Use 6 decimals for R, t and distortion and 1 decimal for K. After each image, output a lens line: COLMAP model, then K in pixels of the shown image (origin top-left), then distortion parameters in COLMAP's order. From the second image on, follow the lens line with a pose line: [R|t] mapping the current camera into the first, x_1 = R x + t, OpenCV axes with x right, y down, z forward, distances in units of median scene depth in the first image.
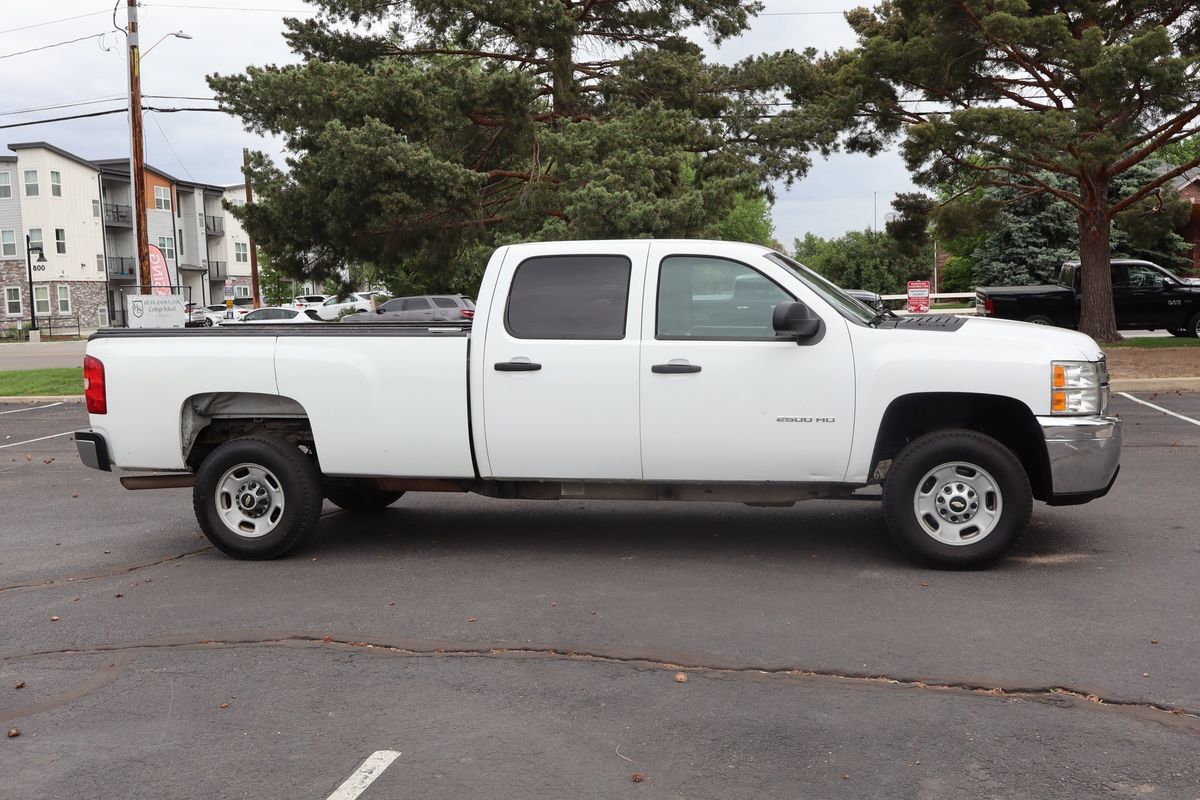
lens RADIAL K [[1151.4, 0, 600.0], [0, 1151.4, 400.0], [0, 0, 1]] dist [0.023886, -0.021870]
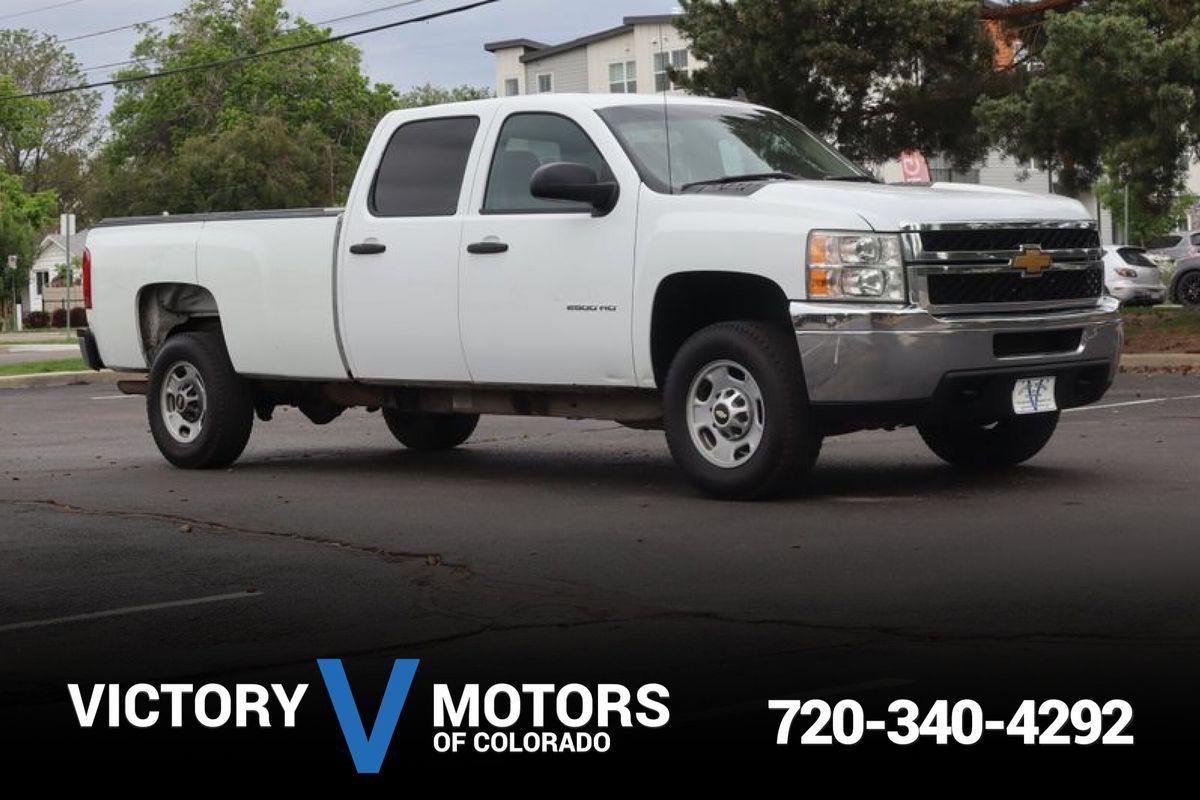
lens RADIAL K [[2273.5, 0, 600.0], [0, 2273.5, 400.0], [0, 0, 1]] dist [0.038295, -0.056466]
pose [[0.815074, 0.031217, -0.578516, 1.020876], [-0.043948, 0.999002, -0.008012, 0.086884], [0.577688, 0.031955, 0.815632, -0.278742]]
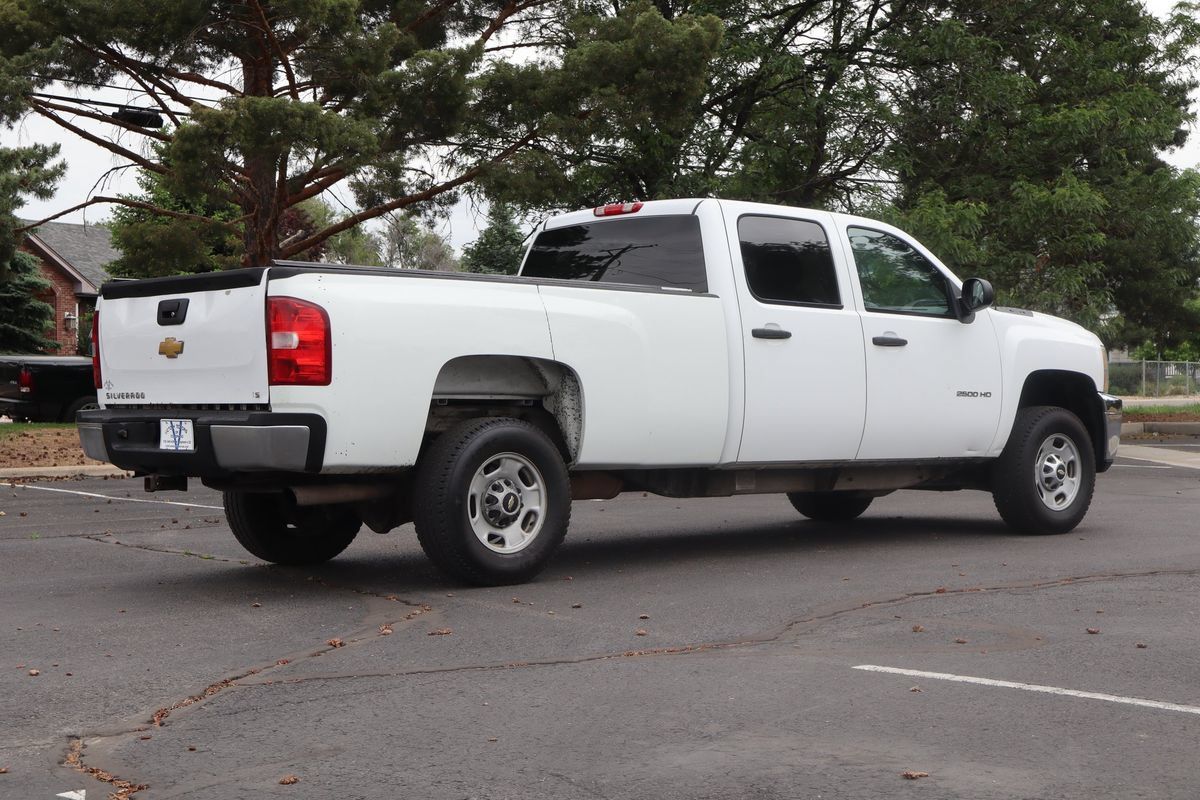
lens RADIAL K [[1908.6, 0, 600.0], [0, 1908.6, 400.0], [0, 0, 1]] dist [0.010297, -0.083694]
pose [[0.613217, 0.022449, 0.789595, -1.259707], [0.058806, 0.995525, -0.073974, 0.117598], [-0.787723, 0.091795, 0.609153, 0.204724]]
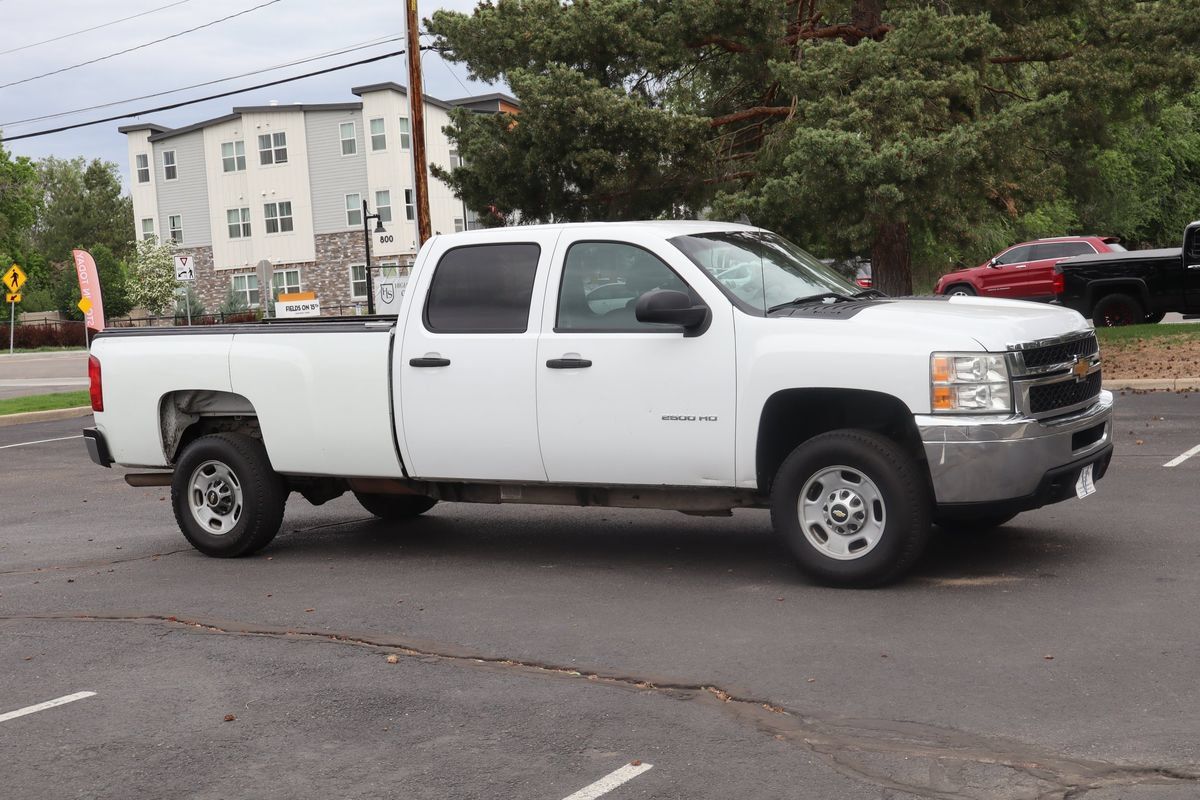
lens RADIAL K [[1653.8, 0, 600.0], [0, 1653.8, 400.0], [0, 0, 1]] dist [0.038930, 0.018742]
pose [[0.935638, -0.000216, -0.352960, 0.527857], [-0.000574, 0.999998, -0.002132, 0.005146], [0.352960, 0.002197, 0.935636, -0.234582]]
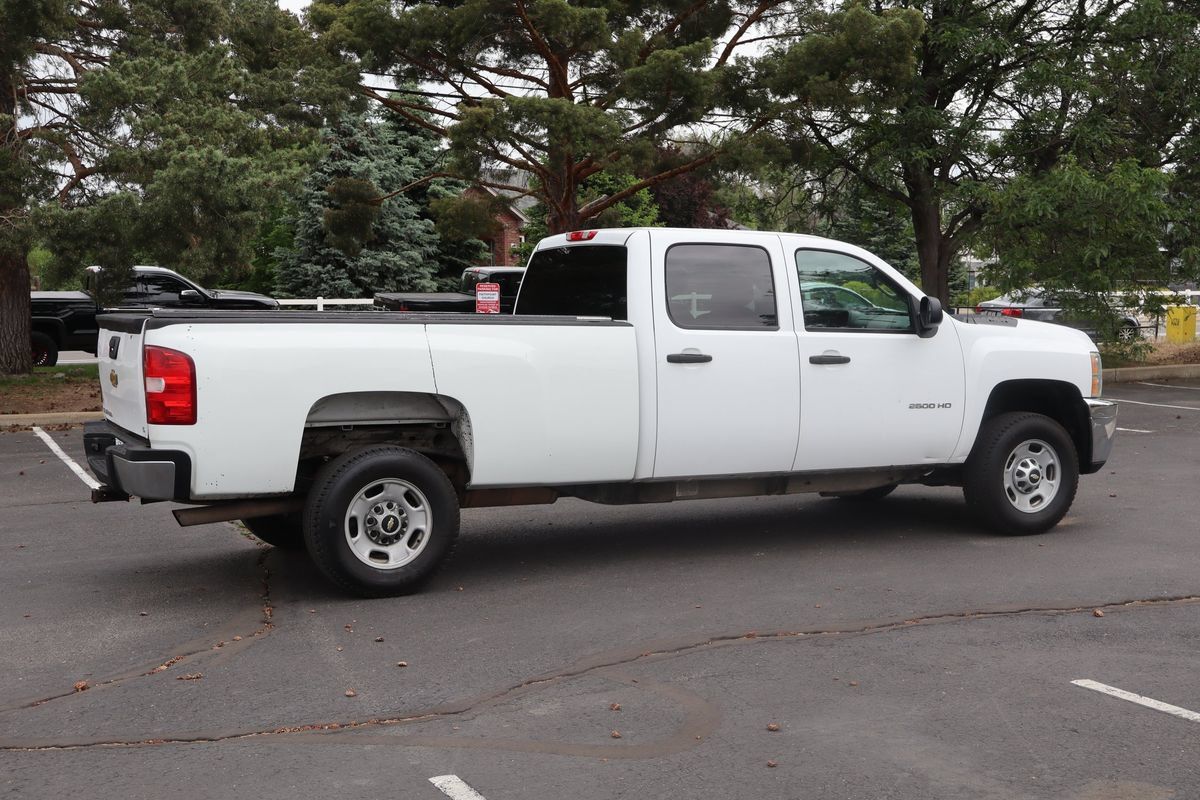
lens RADIAL K [[1500.4, 0, 600.0], [0, 1500.4, 400.0], [0, 0, 1]] dist [-0.000604, -0.023341]
pose [[0.797188, -0.016086, 0.603517, -0.840982], [0.032734, 0.999326, -0.016604, 0.022314], [-0.602843, 0.032992, 0.797178, 0.058863]]
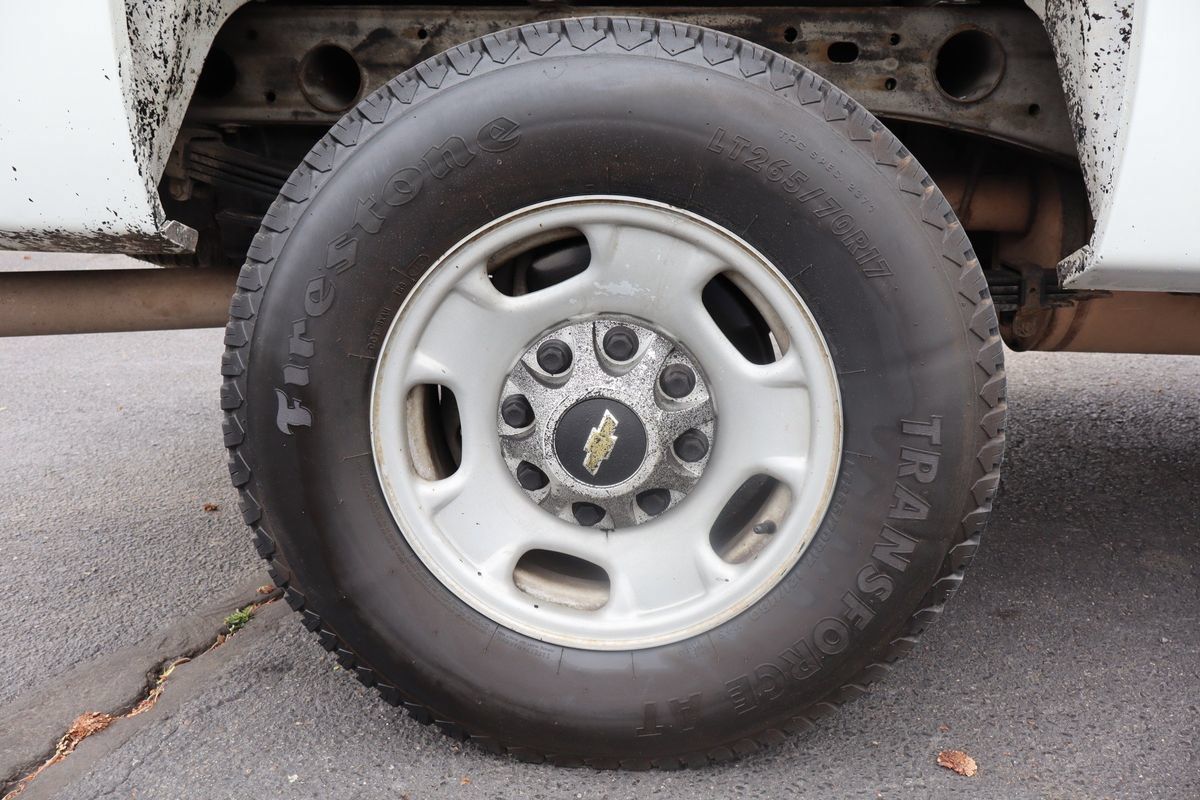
lens RADIAL K [[986.3, 0, 600.0], [0, 986.3, 400.0], [0, 0, 1]] dist [0.005907, 0.000593]
pose [[0.992791, -0.002304, 0.119839, -0.326125], [-0.019159, 0.983908, 0.177643, 0.059099], [-0.118319, -0.178658, 0.976771, 0.884391]]
